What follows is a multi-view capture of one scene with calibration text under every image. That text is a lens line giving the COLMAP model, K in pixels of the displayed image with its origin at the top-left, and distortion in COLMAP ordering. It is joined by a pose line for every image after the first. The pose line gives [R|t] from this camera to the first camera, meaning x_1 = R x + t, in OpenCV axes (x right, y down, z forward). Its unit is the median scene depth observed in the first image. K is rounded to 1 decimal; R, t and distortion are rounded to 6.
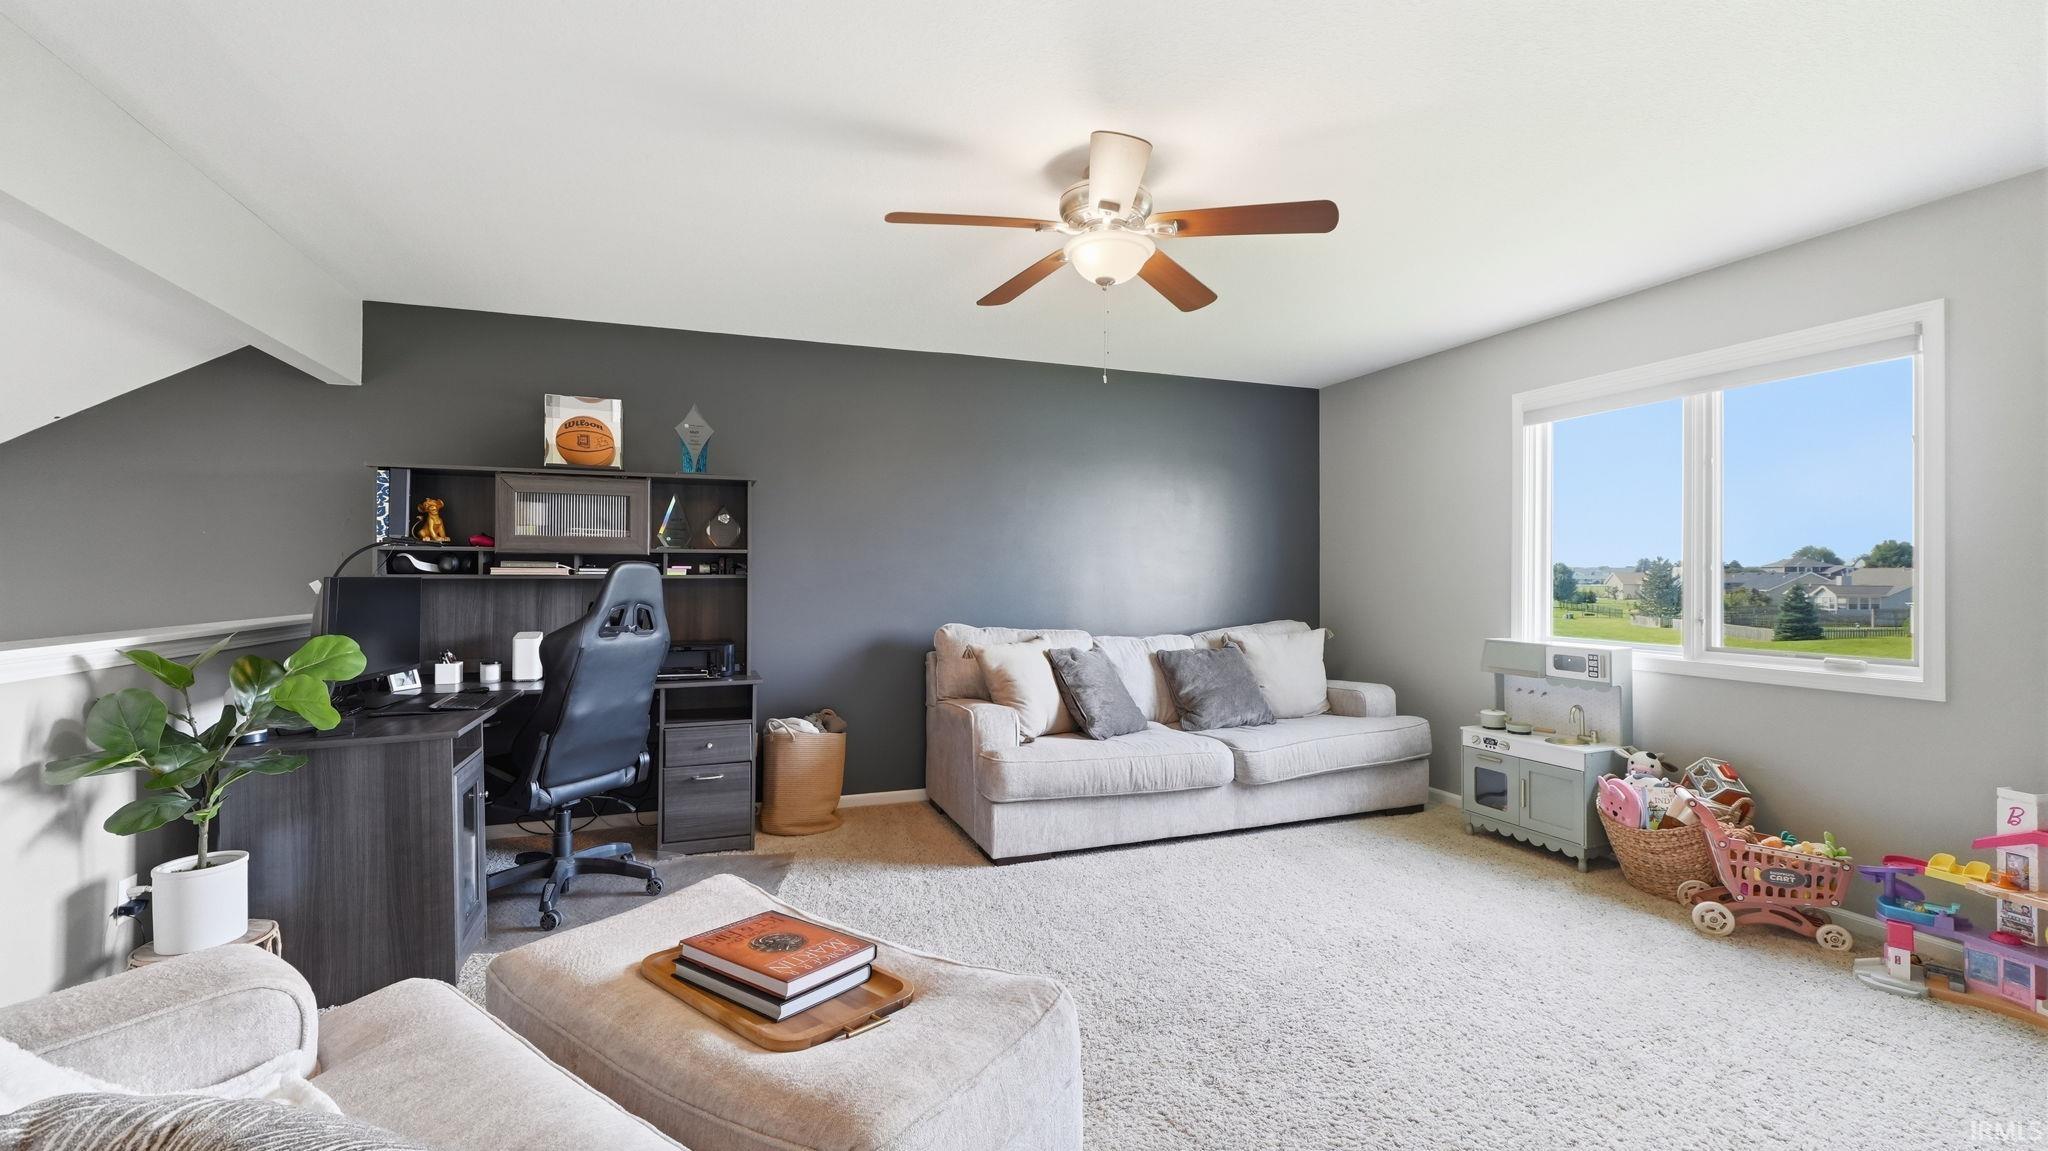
lens RADIAL K [[853.2, 0, 1025.4], [0, 853.2, 570.1], [0, 0, 1]] dist [-0.003790, -0.000177]
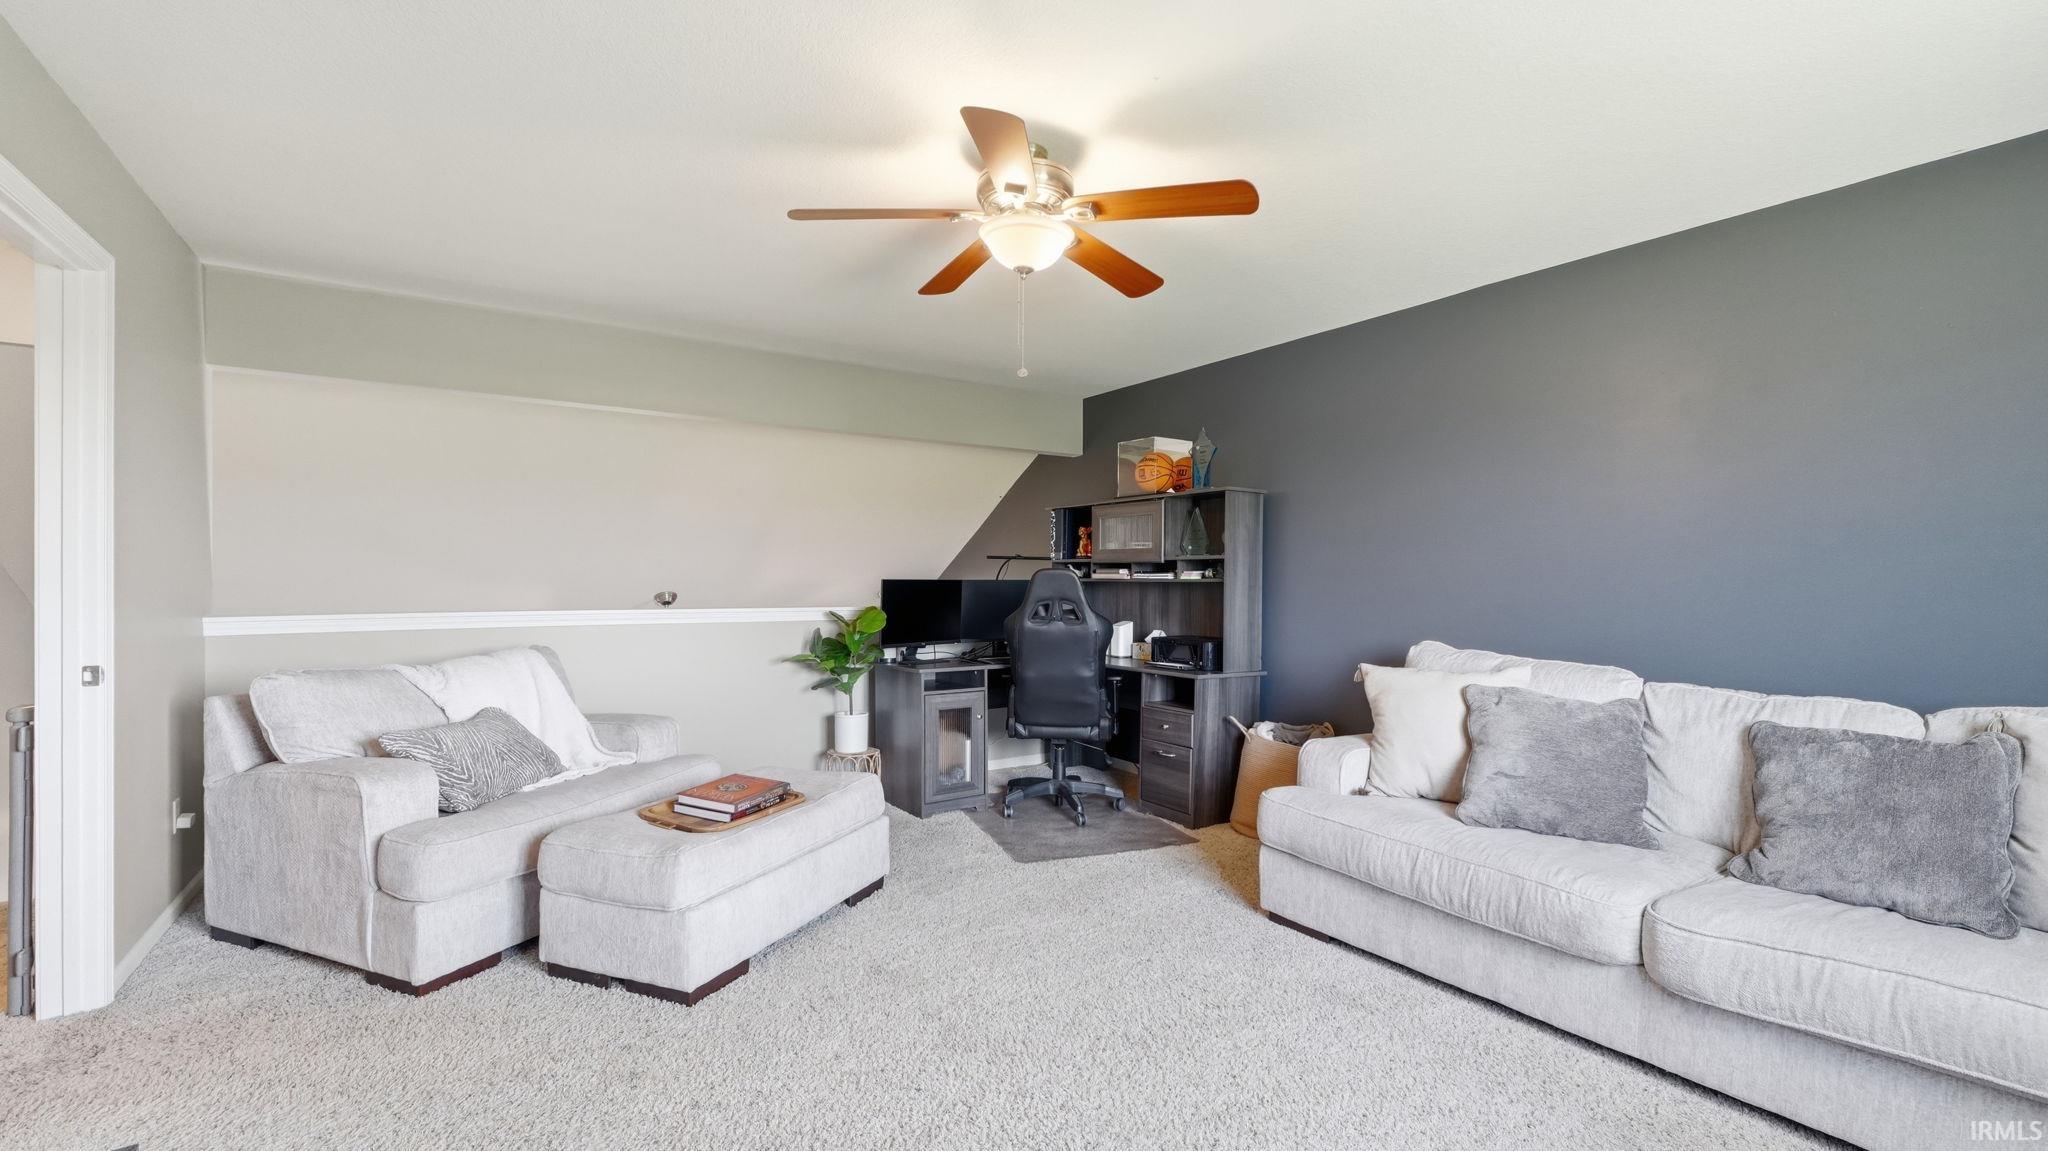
lens RADIAL K [[853.2, 0, 1020.5], [0, 853.2, 585.3], [0, 0, 1]] dist [-0.003790, -0.000177]
pose [[0.242958, 0.007508, -0.970008, 0.697853], [0.002284, 0.999963, 0.008312, 0.004911], [0.970034, -0.004235, 0.242932, 0.527647]]
